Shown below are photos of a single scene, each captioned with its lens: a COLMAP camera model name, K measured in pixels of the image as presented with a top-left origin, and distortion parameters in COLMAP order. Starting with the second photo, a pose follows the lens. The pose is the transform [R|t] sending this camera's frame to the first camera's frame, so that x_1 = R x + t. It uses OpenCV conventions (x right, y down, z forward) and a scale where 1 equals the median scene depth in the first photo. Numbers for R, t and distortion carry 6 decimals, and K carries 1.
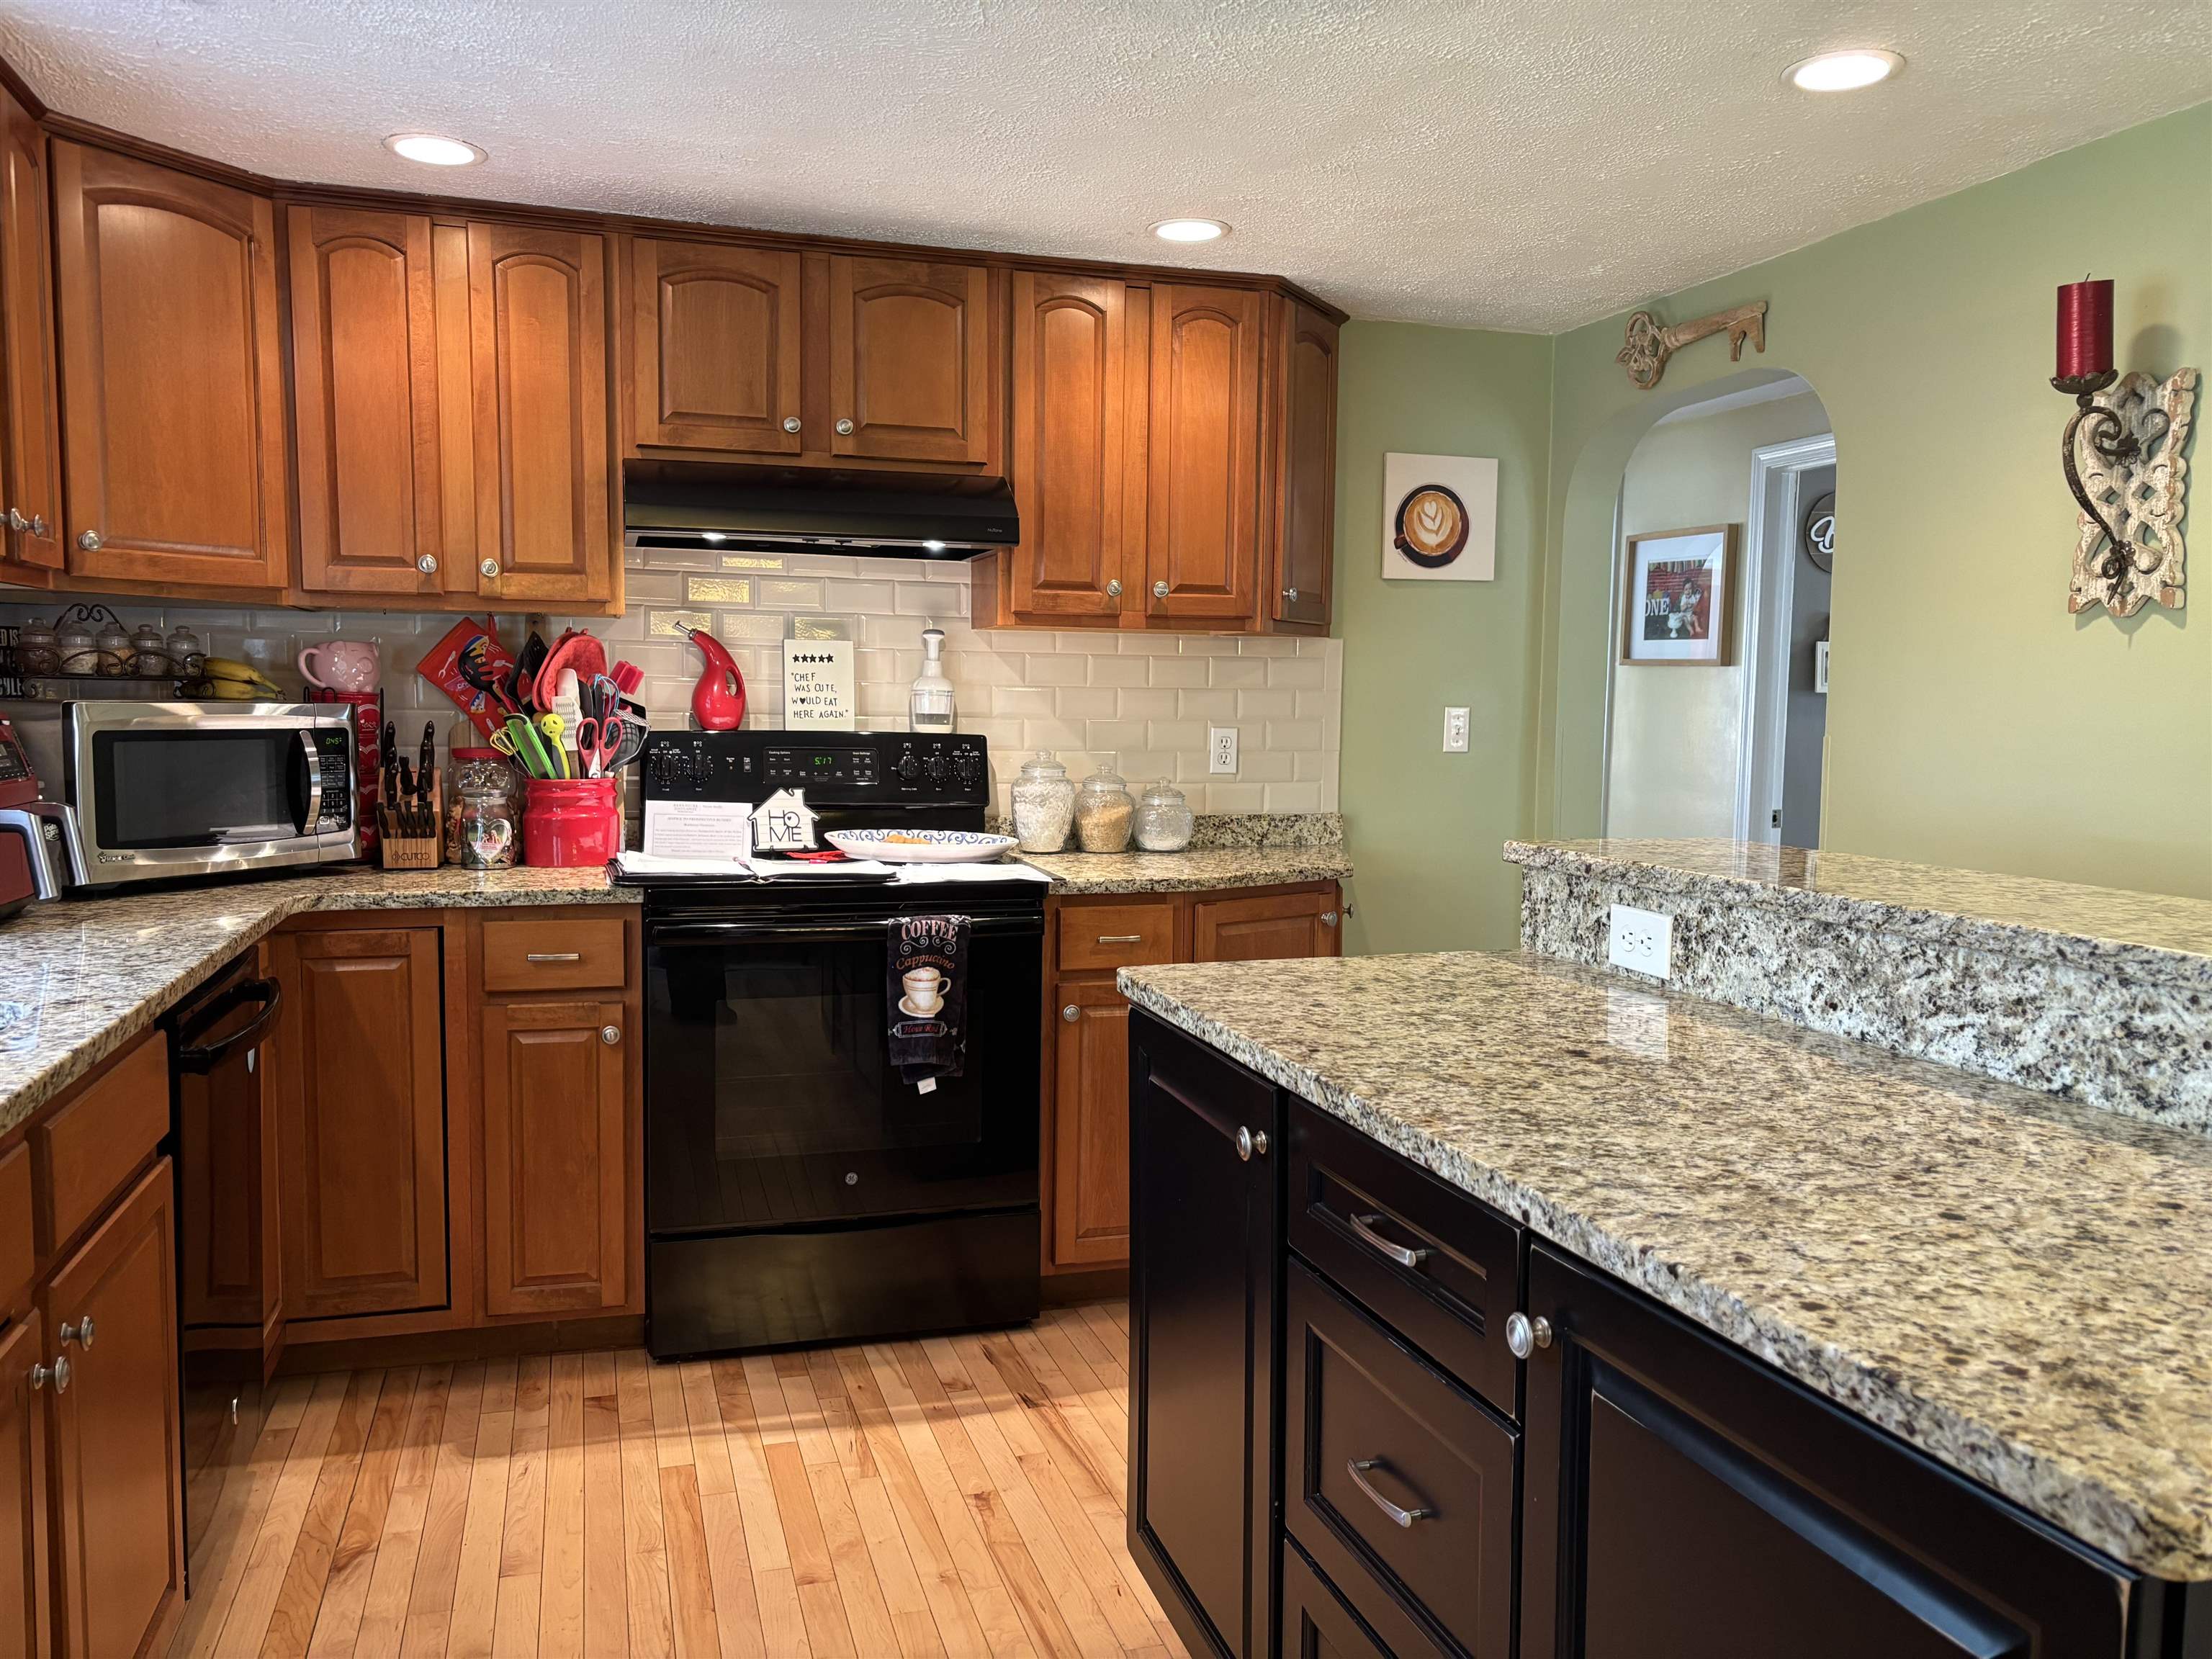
lens RADIAL K [[1673.3, 0, 1122.2], [0, 1673.3, 846.0], [0, 0, 1]] dist [0.046130, -0.044096]
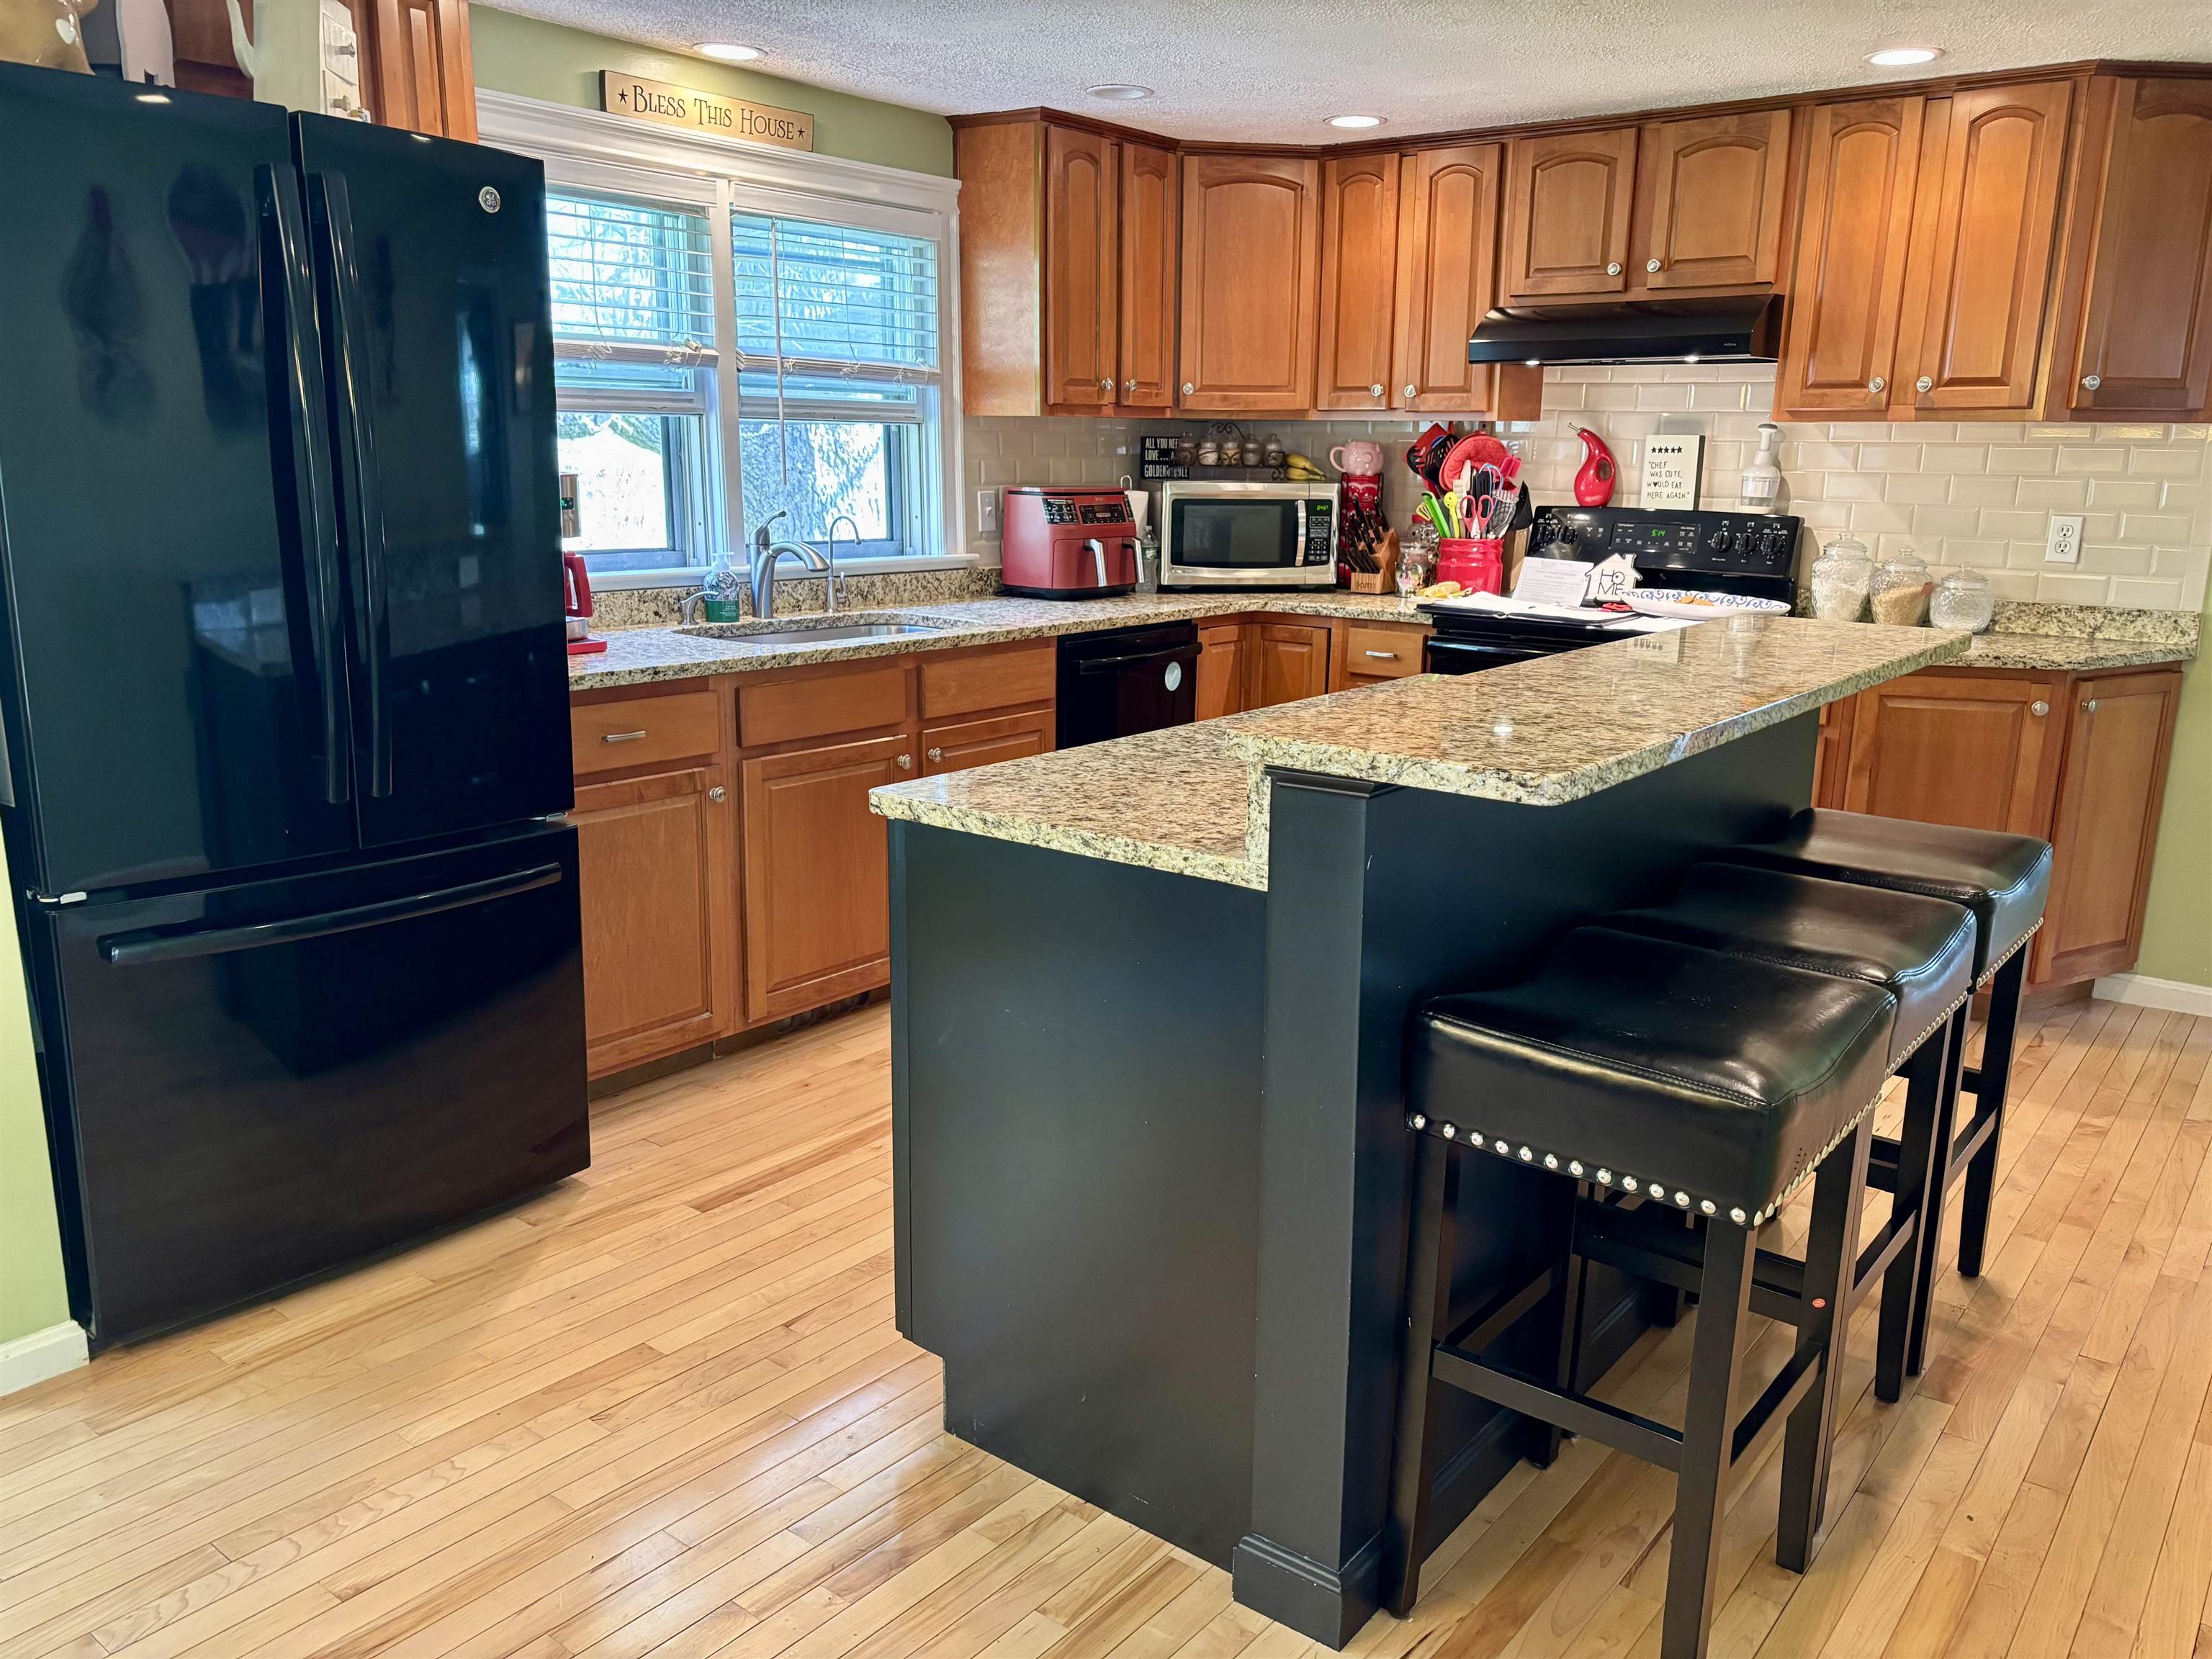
lens RADIAL K [[1673.3, 0, 1122.2], [0, 1673.3, 846.0], [0, 0, 1]] dist [0.046130, -0.044096]
pose [[0.563944, 0.191465, -0.803311, 0.708371], [-0.079138, 0.980804, 0.178213, -0.014702], [0.822012, -0.036929, 0.568271, -0.066213]]
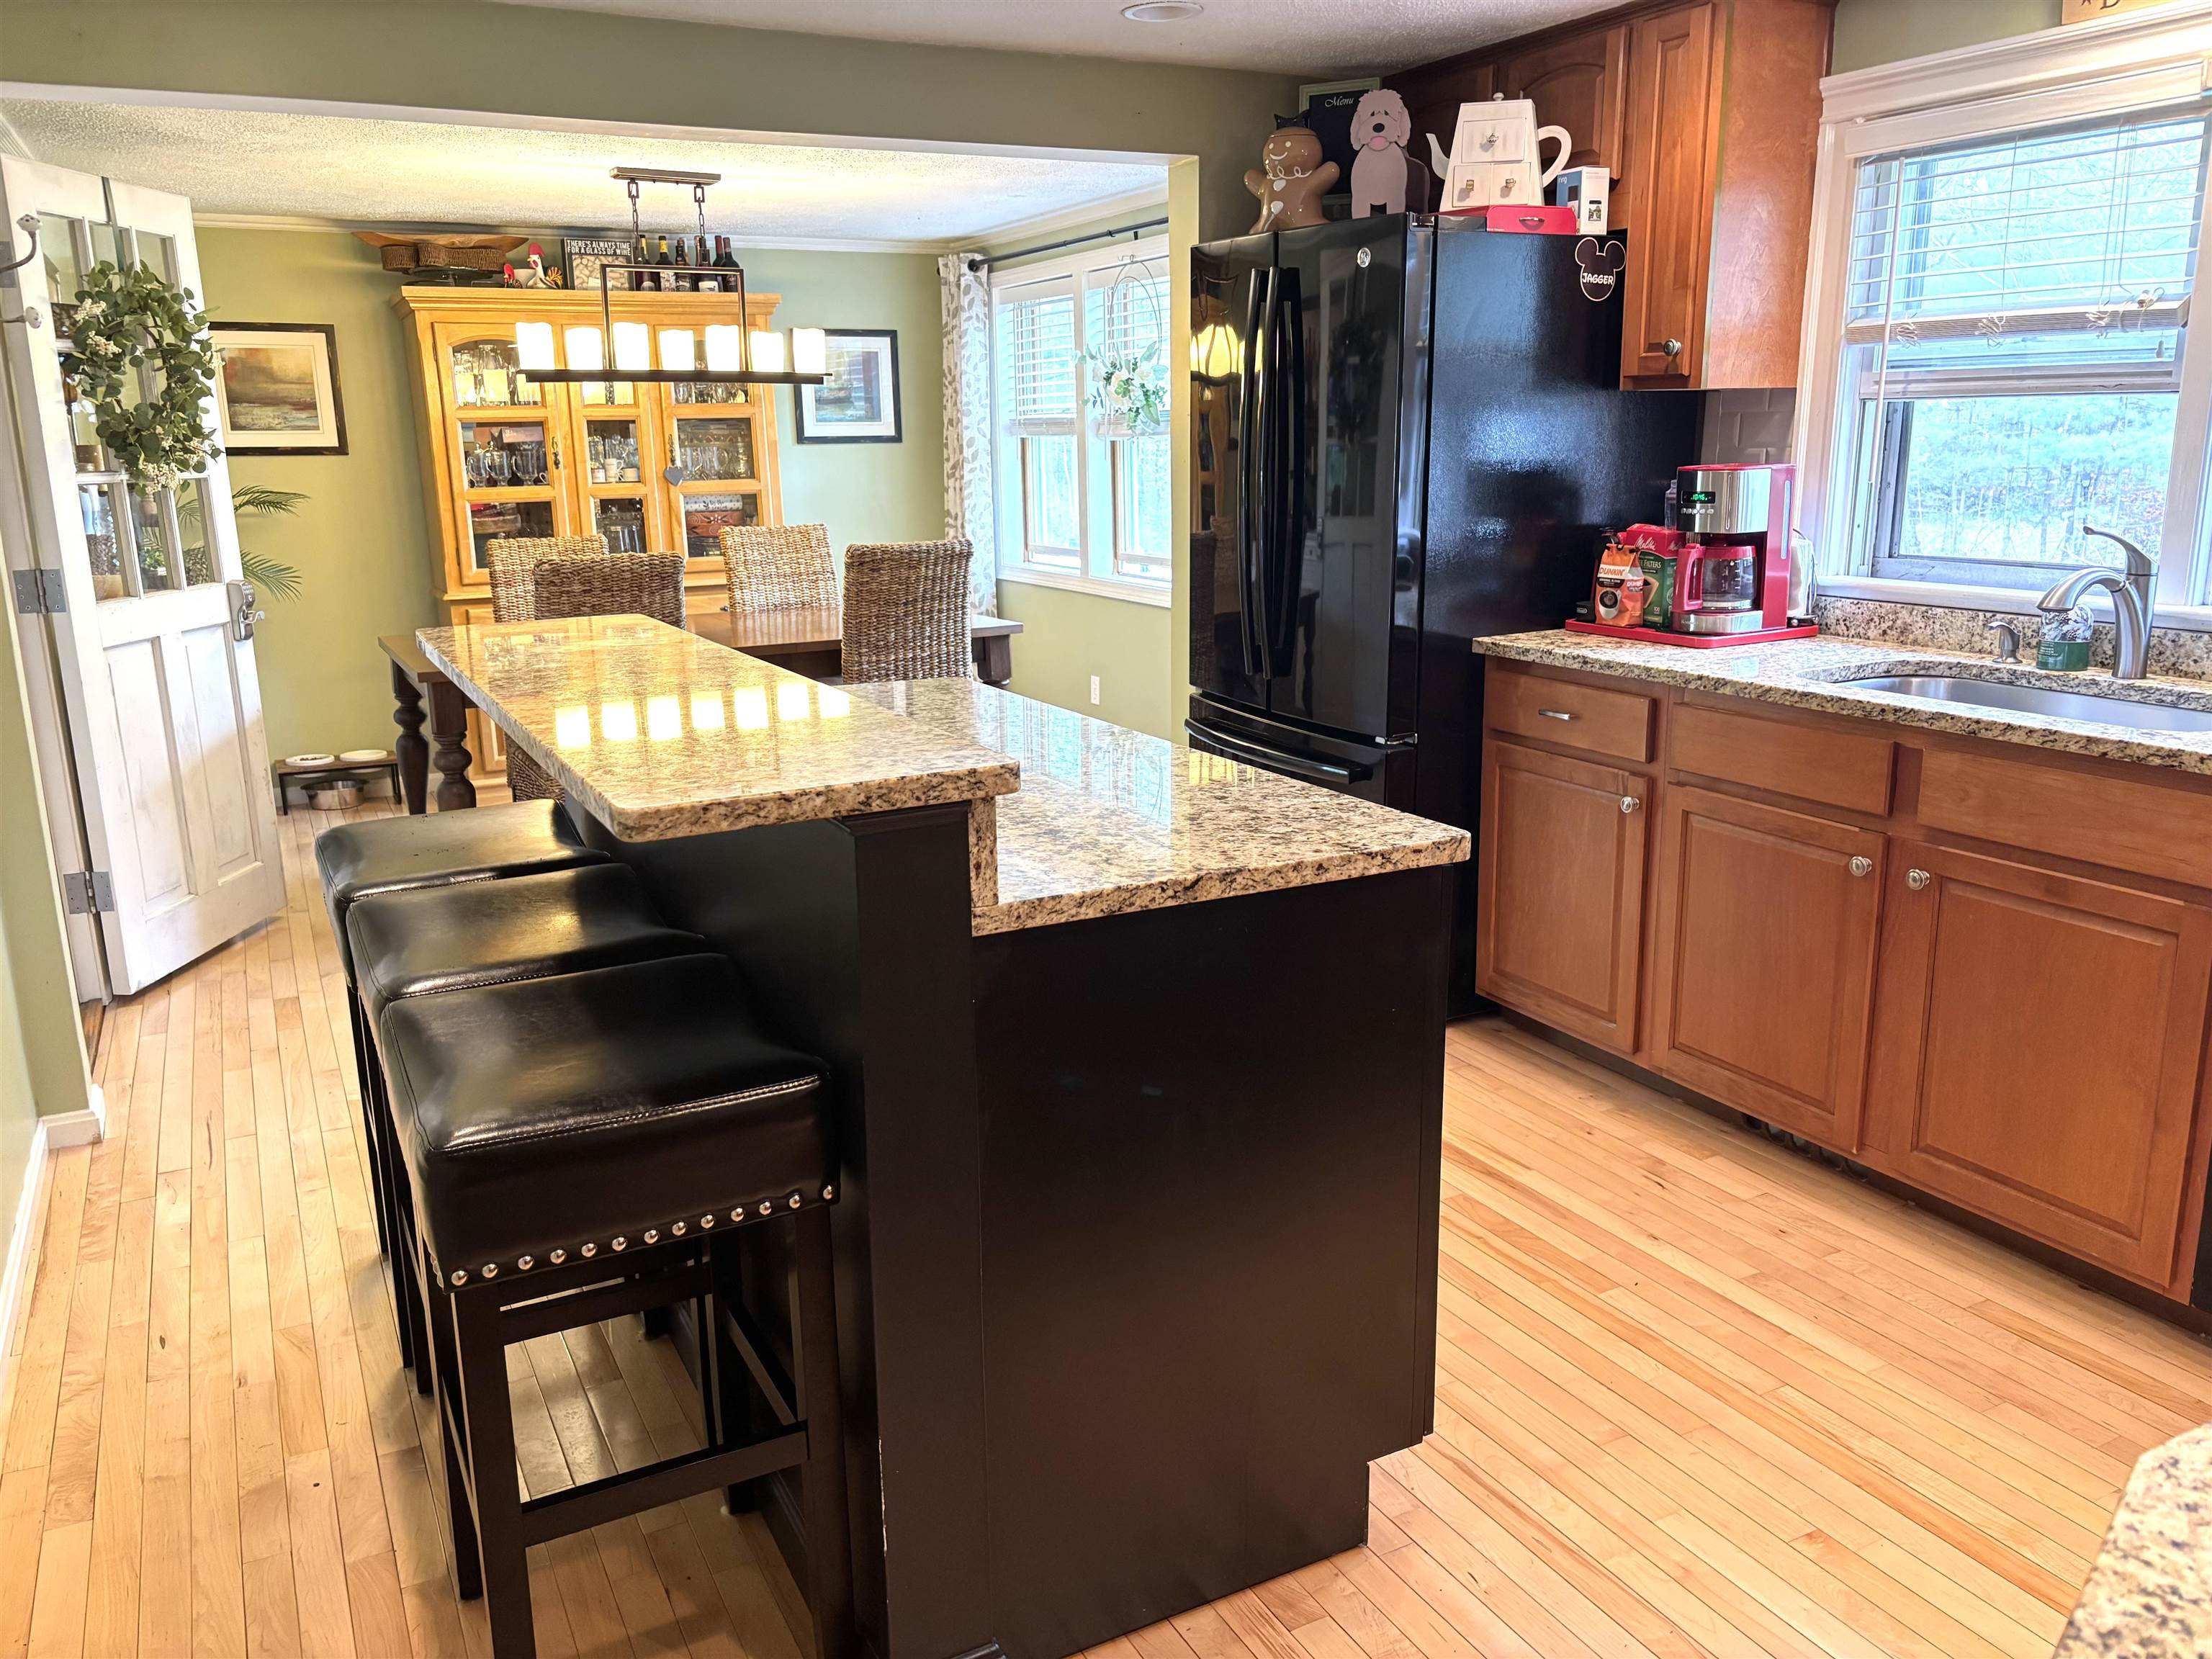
lens RADIAL K [[1676.0, 0, 1099.9], [0, 1676.0, 820.4], [0, 0, 1]] dist [0.042299, -0.047244]
pose [[-0.985529, 0.045565, -0.163268, 0.212260], [-0.007483, 0.950560, 0.310451, -0.134794], [0.169342, 0.307180, -0.936464, 1.164523]]
